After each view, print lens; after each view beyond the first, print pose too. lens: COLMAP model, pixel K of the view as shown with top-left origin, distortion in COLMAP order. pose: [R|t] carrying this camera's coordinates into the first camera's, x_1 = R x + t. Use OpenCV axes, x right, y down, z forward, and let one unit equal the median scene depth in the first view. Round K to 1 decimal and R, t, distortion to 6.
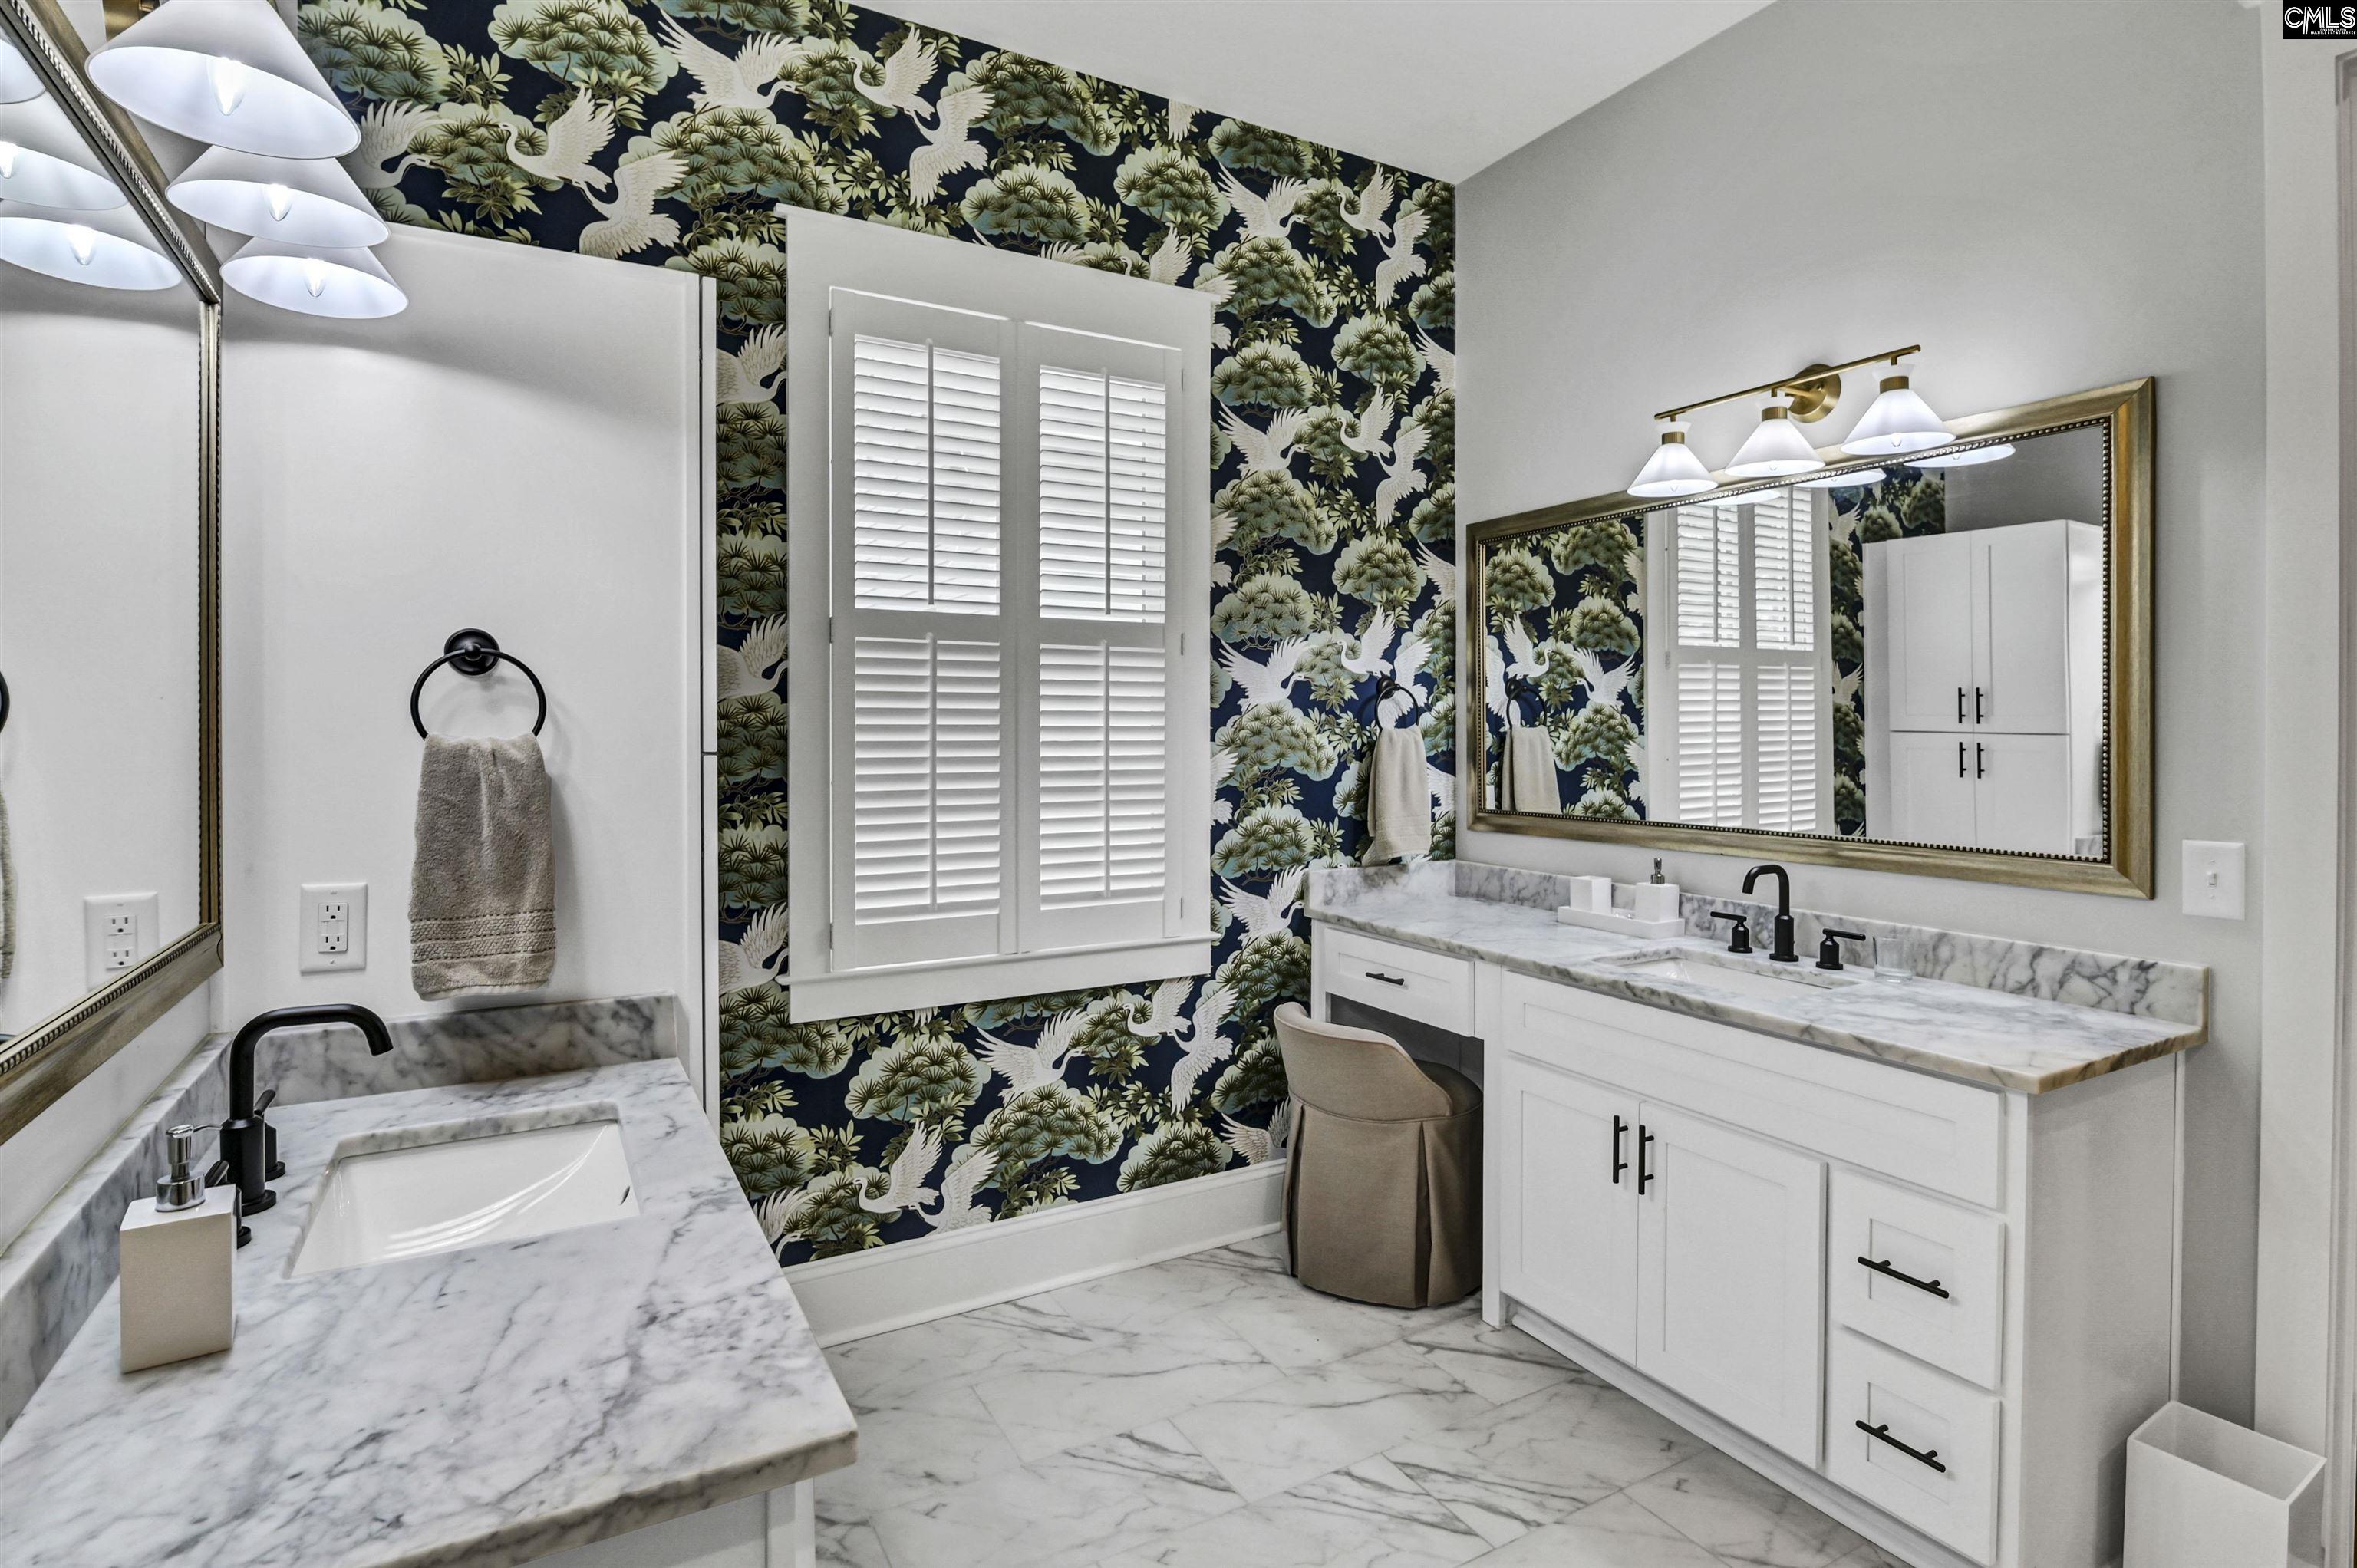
lens RADIAL K [[1178.3, 0, 1177.9], [0, 1178.3, 741.6], [0, 0, 1]] dist [0.000663, -0.005769]
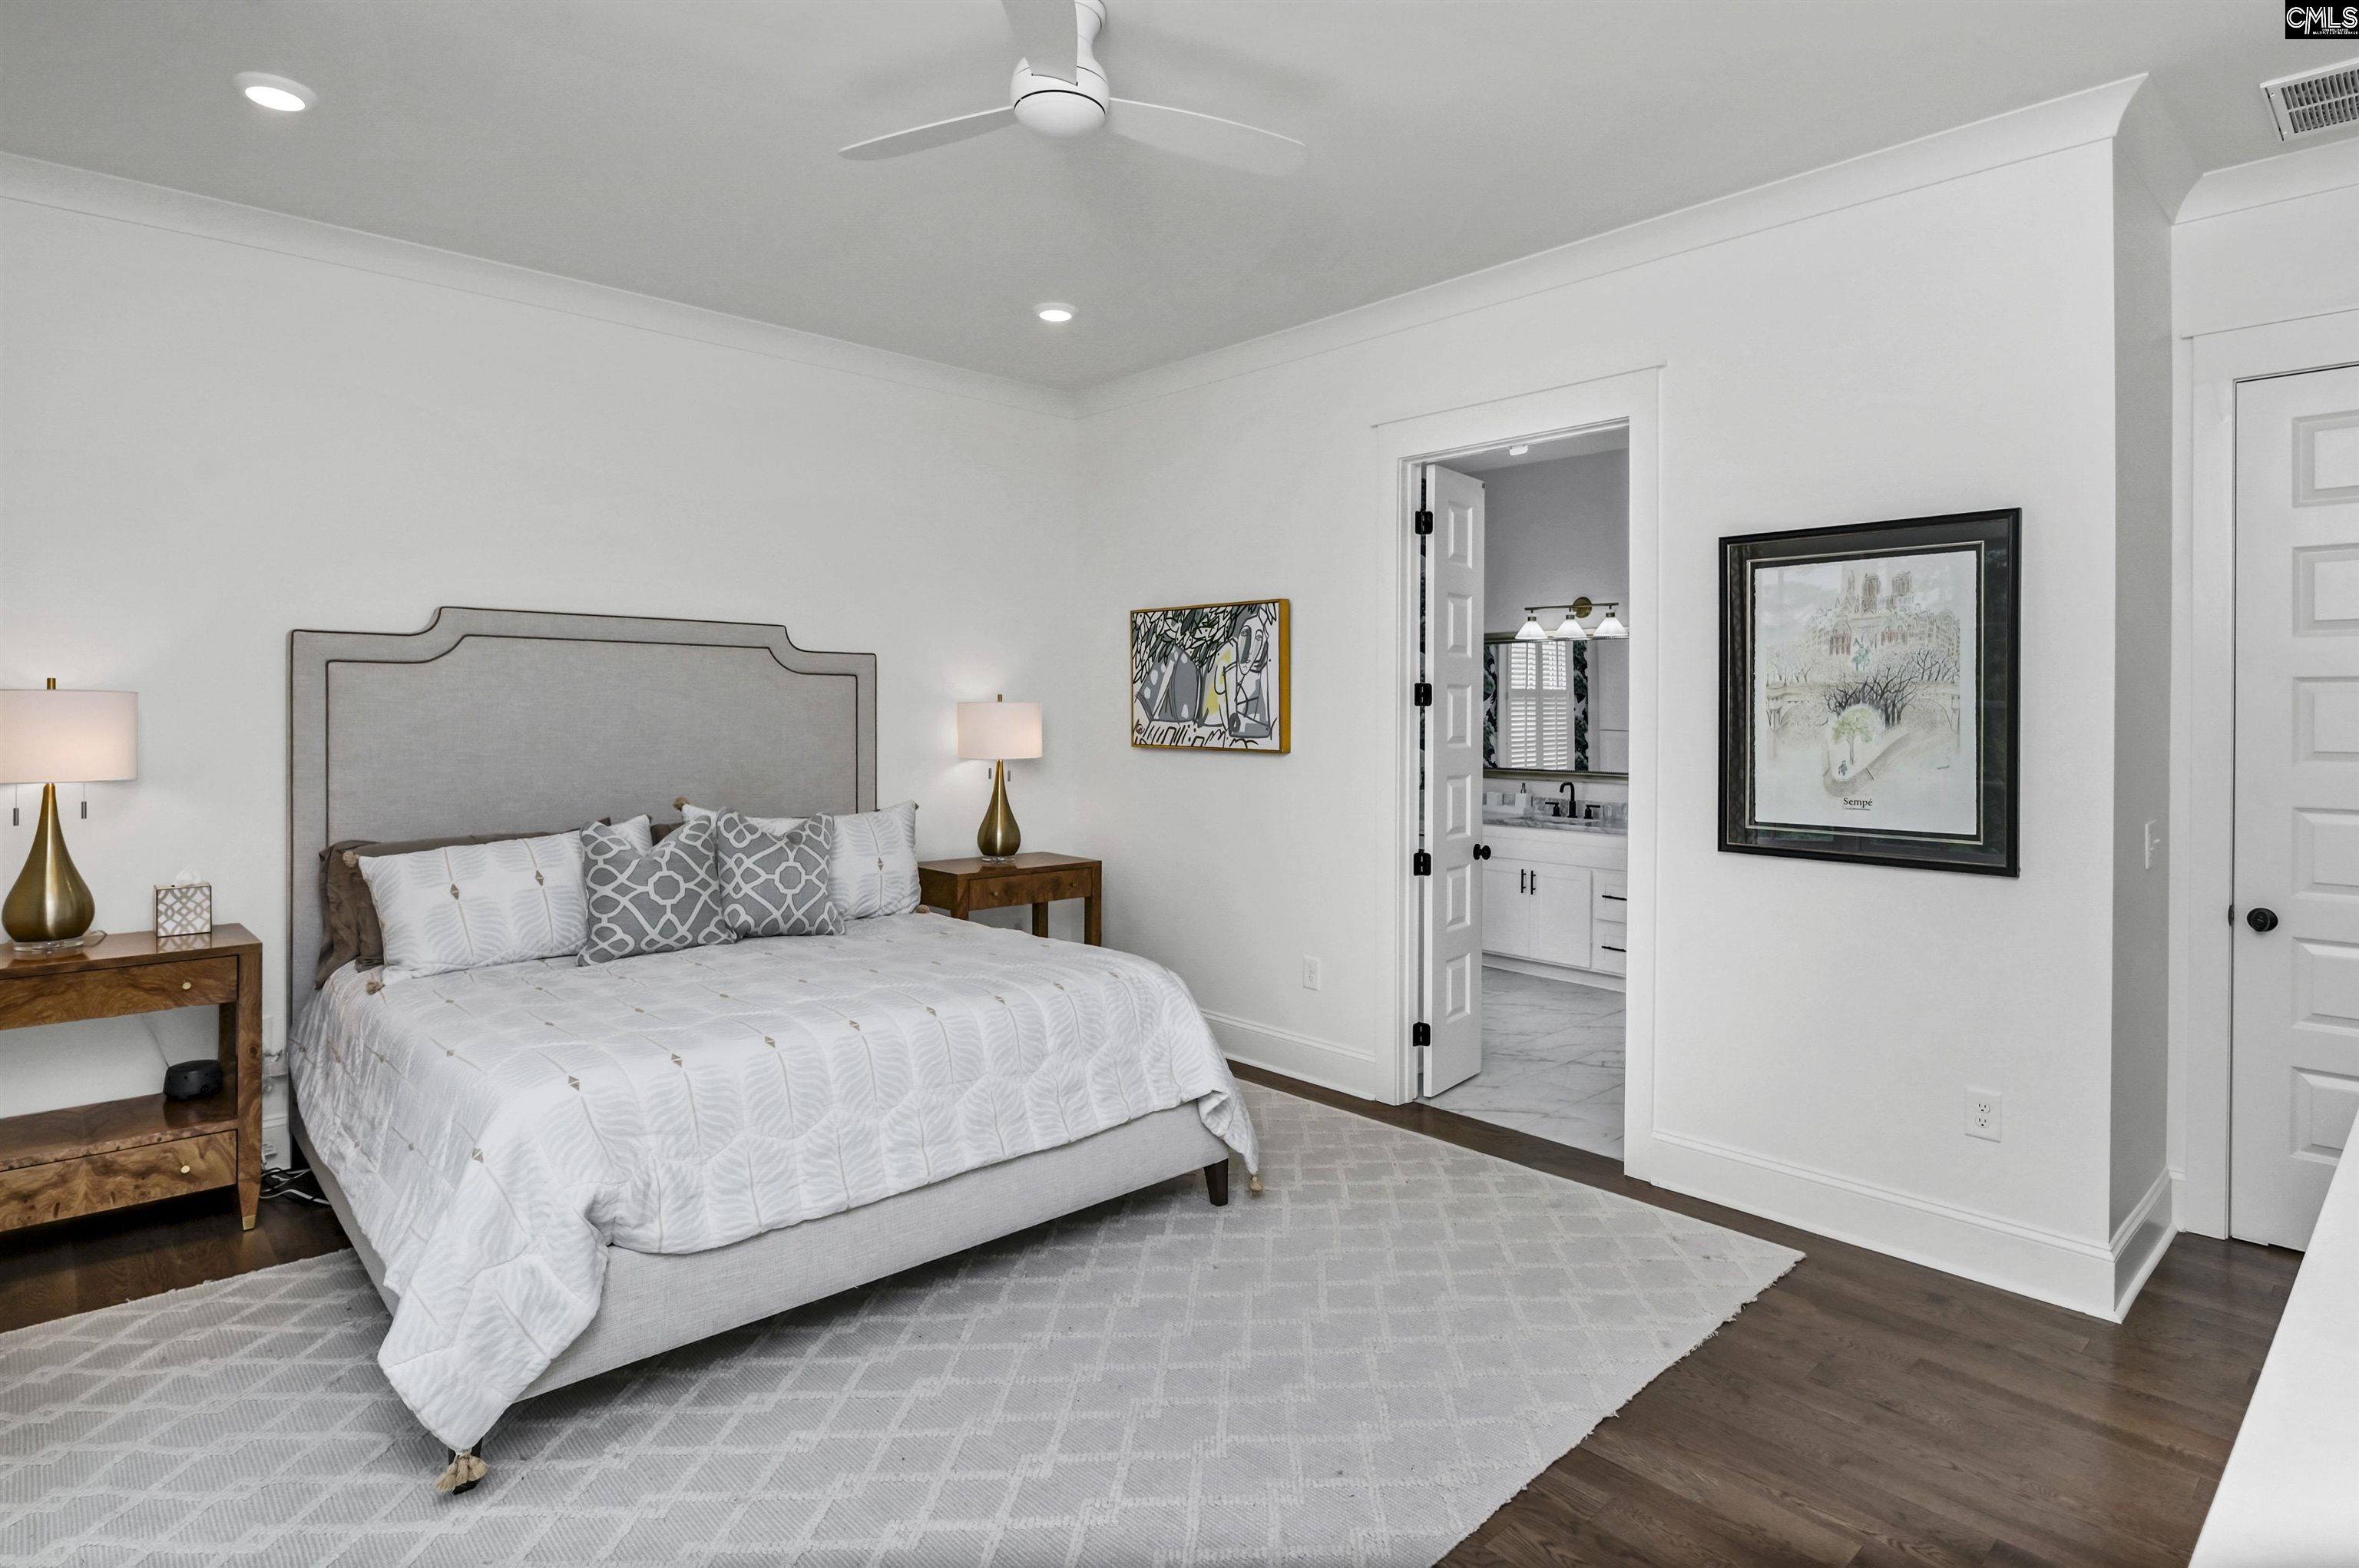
lens RADIAL K [[1220.8, 0, 1193.1], [0, 1220.8, 714.1], [0, 0, 1]] dist [-0.002347, -0.000536]
pose [[0.970877, 0.008681, 0.239421, -0.856079], [-0.006818, 0.999940, -0.008607, -0.019397], [-0.239481, 0.006724, 0.970878, -1.290123]]
